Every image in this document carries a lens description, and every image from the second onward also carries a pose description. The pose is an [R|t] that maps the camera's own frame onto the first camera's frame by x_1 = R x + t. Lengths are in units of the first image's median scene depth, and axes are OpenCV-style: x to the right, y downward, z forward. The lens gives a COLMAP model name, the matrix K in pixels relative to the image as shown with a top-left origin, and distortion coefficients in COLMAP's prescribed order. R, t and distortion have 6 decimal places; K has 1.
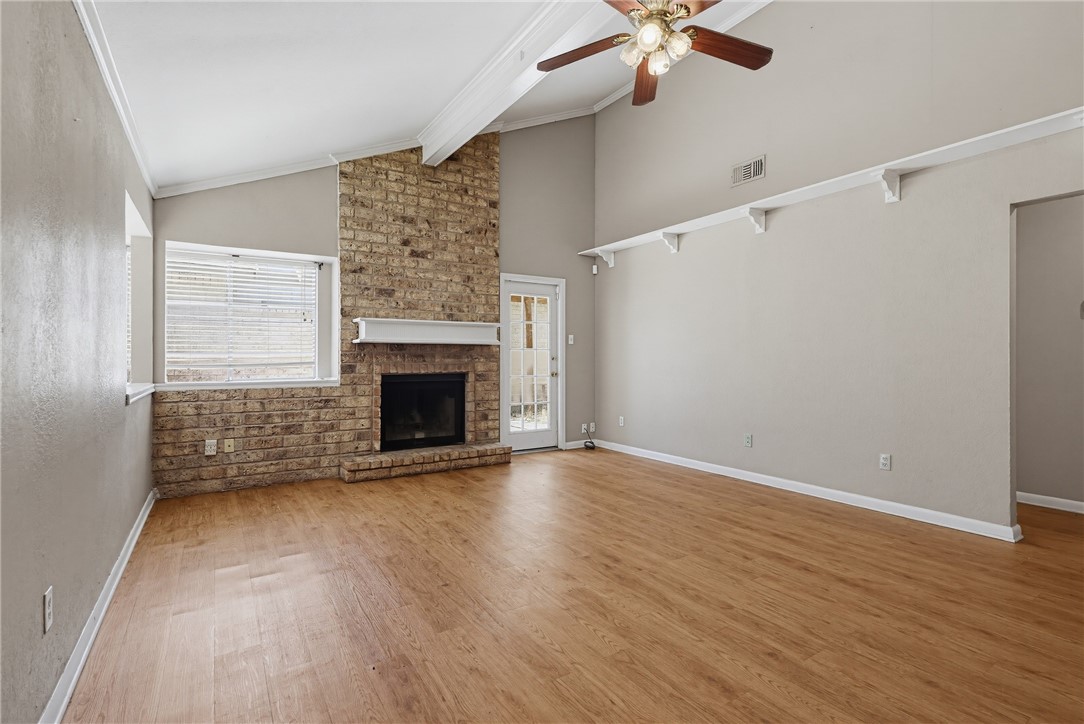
lens RADIAL K [[491.7, 0, 539.1], [0, 491.7, 358.1], [0, 0, 1]] dist [0.000450, -0.000092]
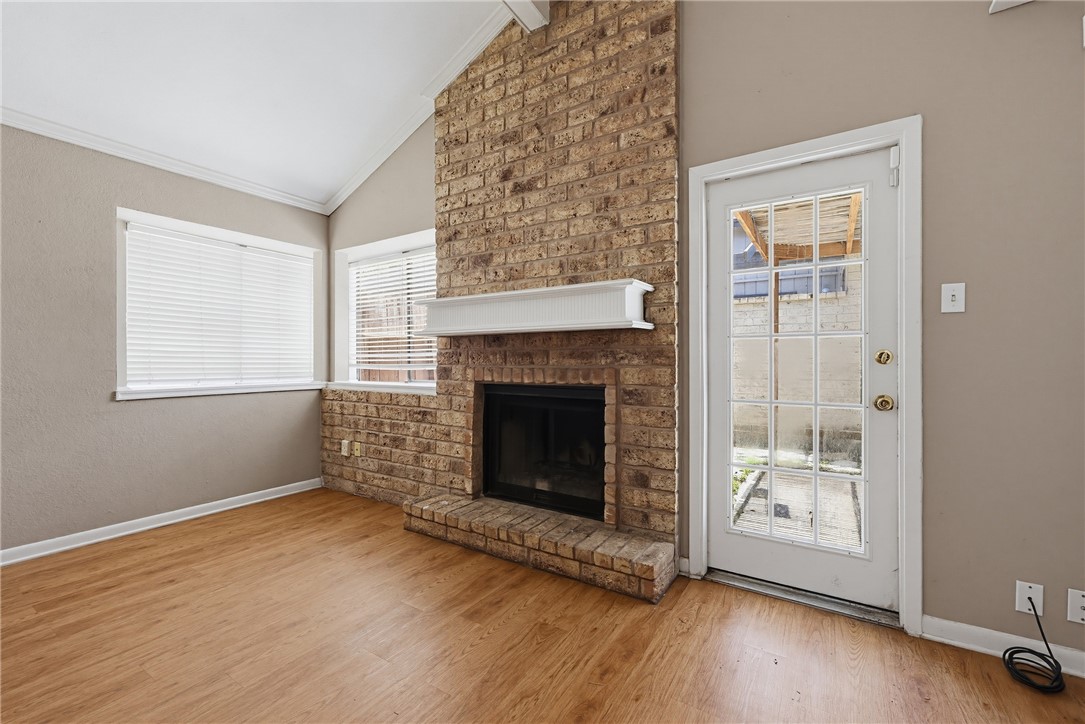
lens RADIAL K [[449.1, 0, 542.5], [0, 449.1, 362.0], [0, 0, 1]] dist [0.002449, 0.000141]
pose [[0.423287, 0.001450, -0.905994, 0.271799], [-0.001295, 0.999999, 0.000995, 0.004423], [0.905995, 0.000752, 0.423289, 0.802650]]
